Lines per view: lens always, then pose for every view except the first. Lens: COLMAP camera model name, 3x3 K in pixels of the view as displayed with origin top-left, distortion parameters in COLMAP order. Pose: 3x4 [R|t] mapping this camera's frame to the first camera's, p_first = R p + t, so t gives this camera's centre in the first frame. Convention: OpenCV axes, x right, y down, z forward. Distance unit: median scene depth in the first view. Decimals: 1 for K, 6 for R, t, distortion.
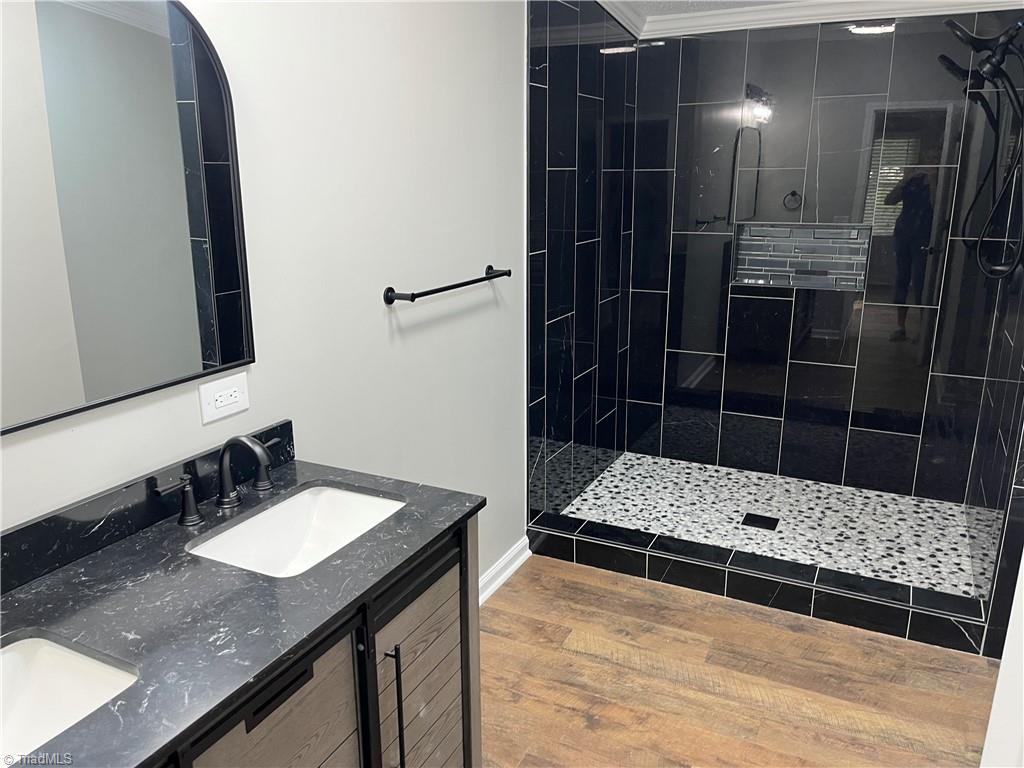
lens RADIAL K [[781.5, 0, 512.4], [0, 781.5, 384.1], [0, 0, 1]] dist [0.046662, -0.075888]
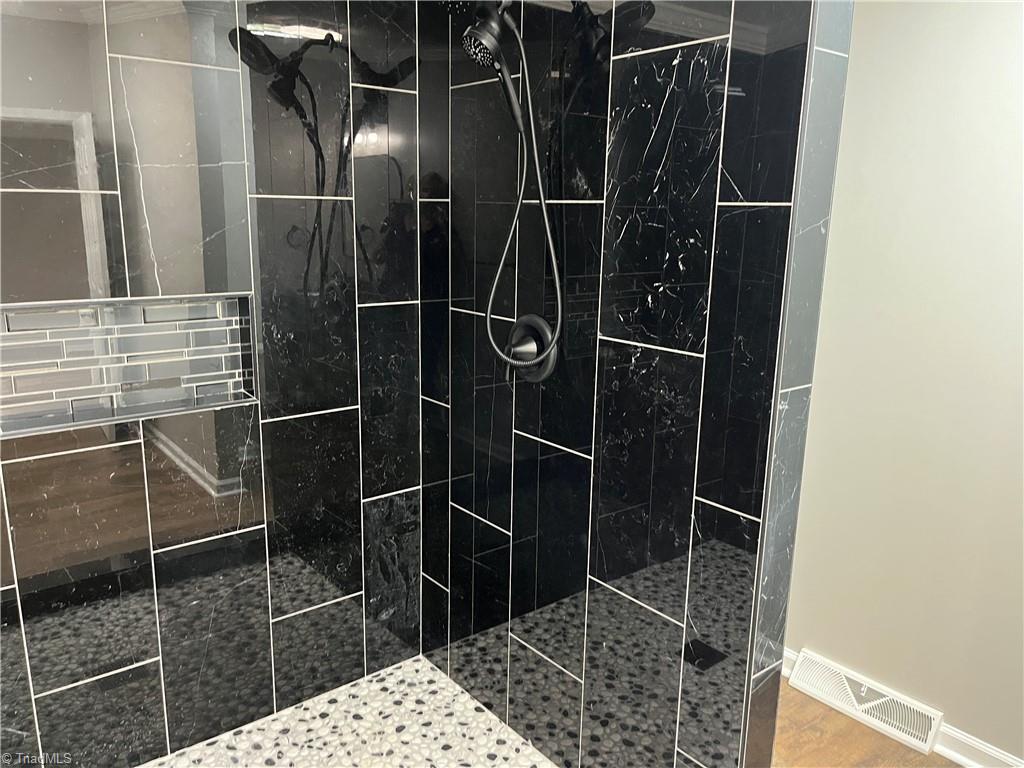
lens RADIAL K [[781.5, 0, 513.4], [0, 781.5, 387.4], [0, 0, 1]] dist [0.046662, -0.075888]
pose [[0.419194, -0.193002, 0.887145, -0.001485], [0.219456, 0.969708, 0.107266, -0.150760], [-0.880974, 0.149725, 0.448851, 0.538816]]
